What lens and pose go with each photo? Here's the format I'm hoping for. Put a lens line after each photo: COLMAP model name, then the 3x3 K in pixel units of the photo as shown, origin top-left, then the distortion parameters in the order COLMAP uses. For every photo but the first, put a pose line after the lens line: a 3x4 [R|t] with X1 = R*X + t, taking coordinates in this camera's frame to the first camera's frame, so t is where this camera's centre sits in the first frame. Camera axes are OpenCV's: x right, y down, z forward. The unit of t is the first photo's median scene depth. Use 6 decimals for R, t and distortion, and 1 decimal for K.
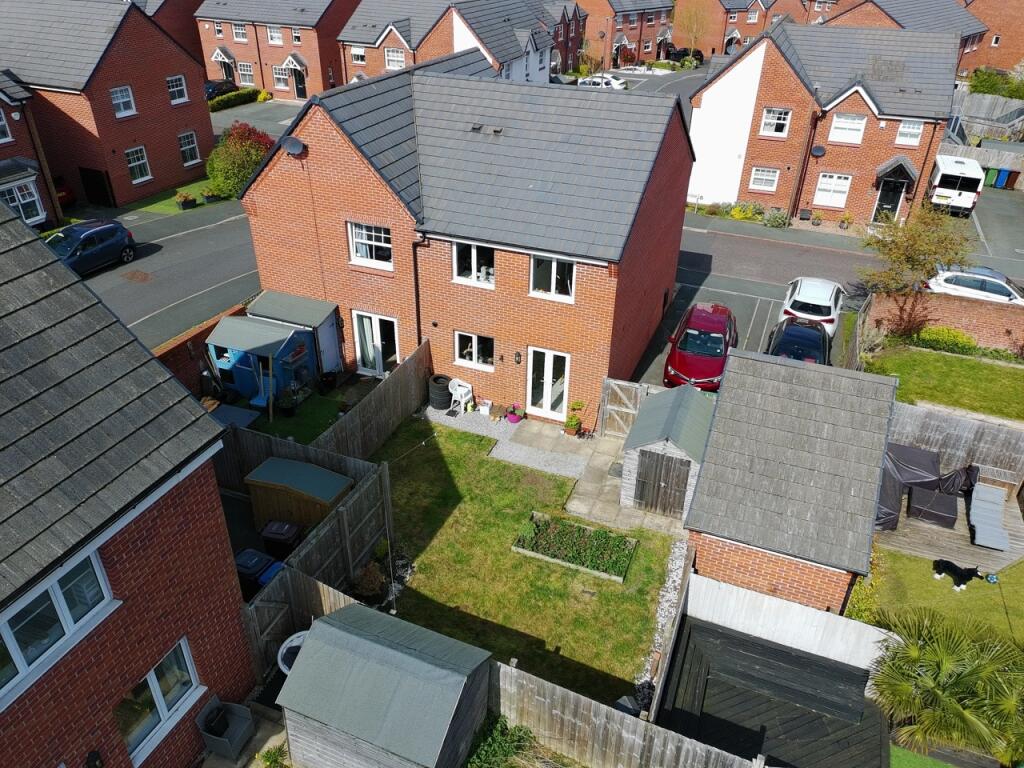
lens RADIAL K [[755.2, 0, 516.4], [0, 755.2, 385.8], [0, 0, 1]] dist [0.075134, -0.066015]
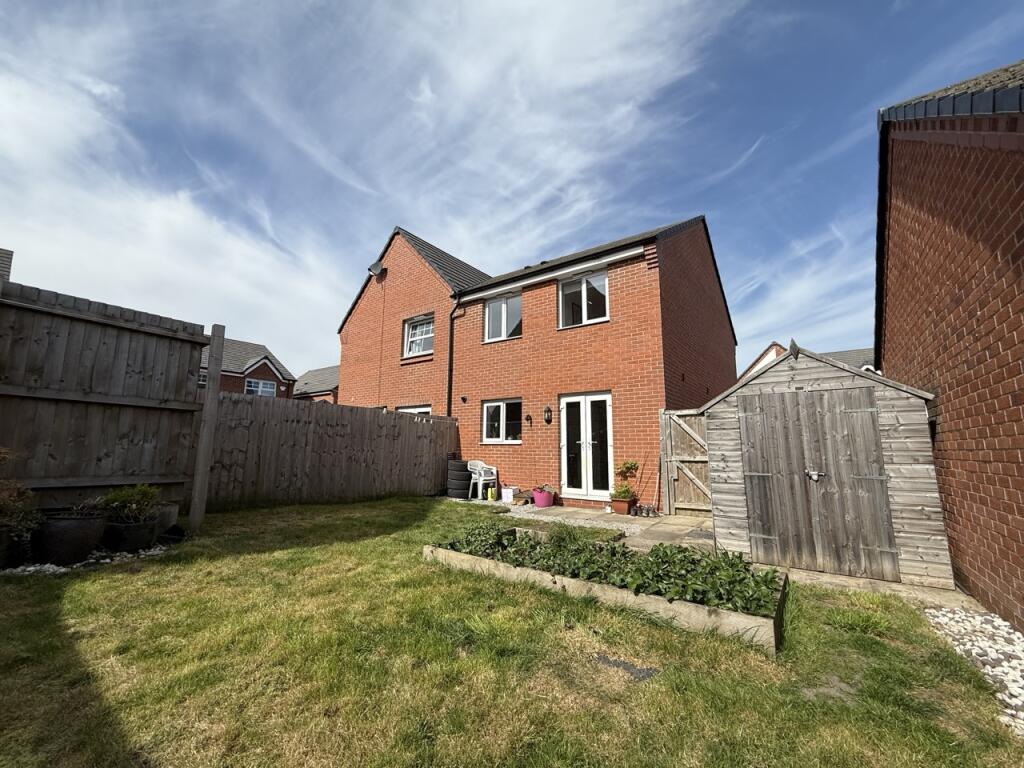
lens RADIAL K [[415.8, 0, 511.8], [0, 415.8, 381.8], [0, 0, 1]] dist [0.001845, 0.000151]
pose [[0.968575, -0.050404, -0.243562, 0.074542], [-0.121351, 0.759026, -0.639651, 0.224636], [0.217111, 0.649106, 0.729057, 0.647369]]
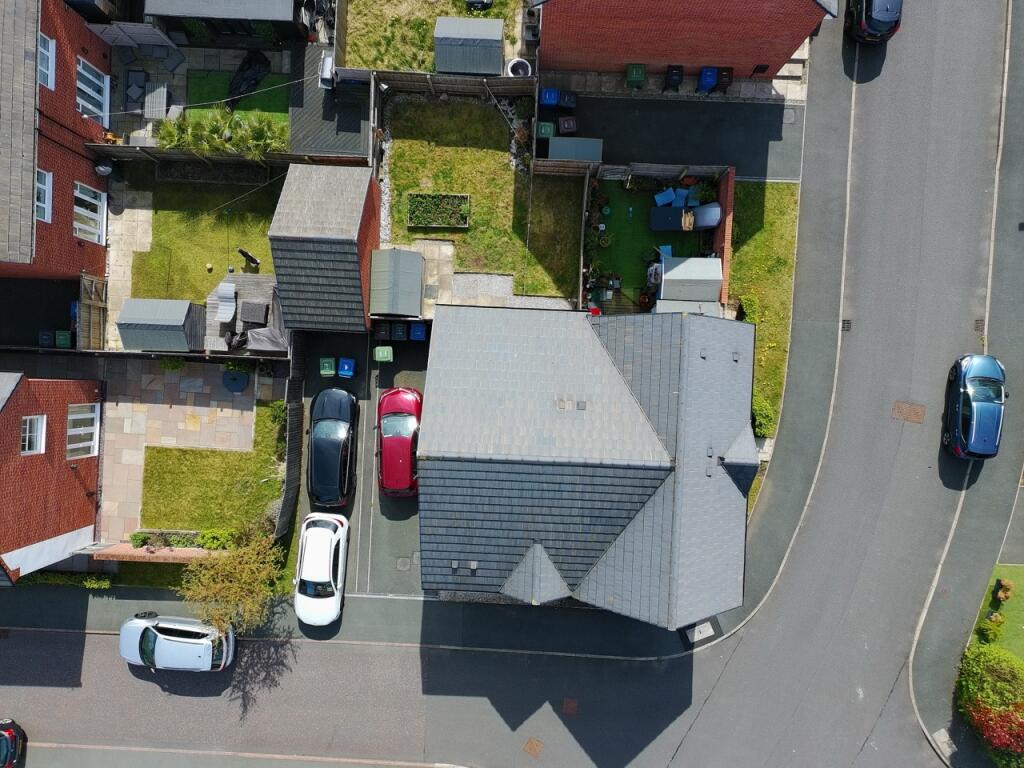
lens RADIAL K [[755.2, 0, 516.4], [0, 755.2, 385.8], [0, 0, 1]] dist [0.075134, -0.066015]
pose [[-0.945573, 0.325246, -0.010292, 0.045768], [-0.178601, -0.492282, 0.851916, -1.328659], [0.272016, 0.807387, 0.523578, 0.346900]]
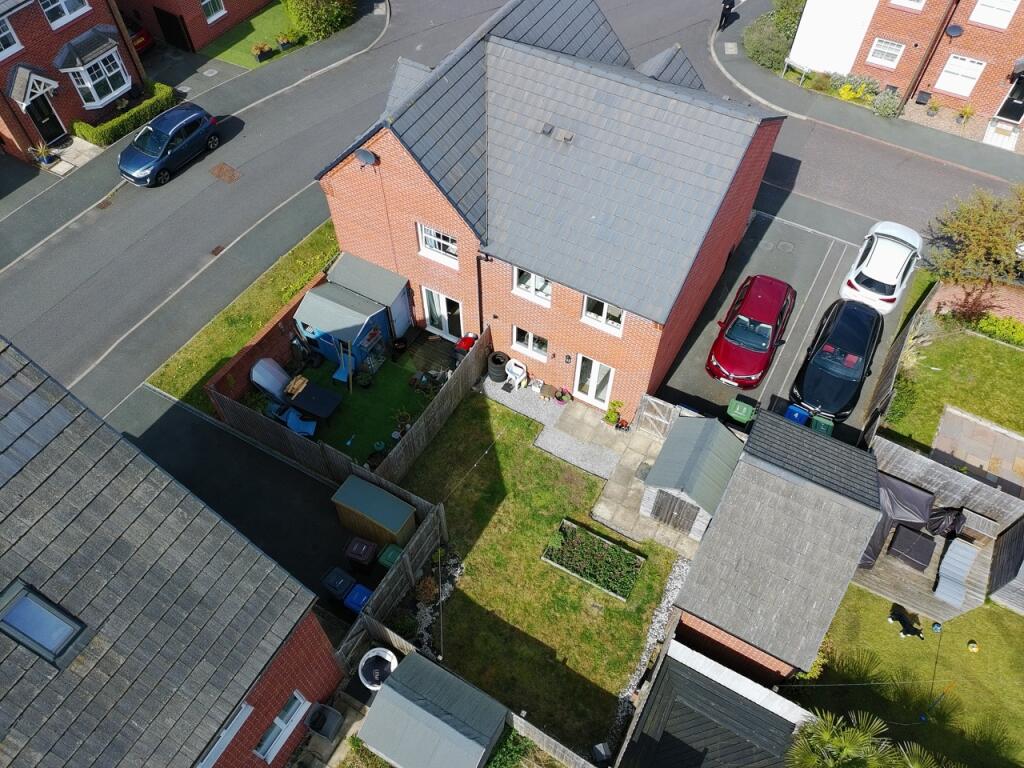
lens RADIAL K [[755.2, 0, 516.4], [0, 755.2, 385.8], [0, 0, 1]] dist [0.075134, -0.066015]
pose [[0.991365, 0.099491, -0.085428, 0.025339], [-0.059176, 0.920761, 0.385614, -0.420902], [0.117024, -0.377229, 0.918697, -0.030688]]
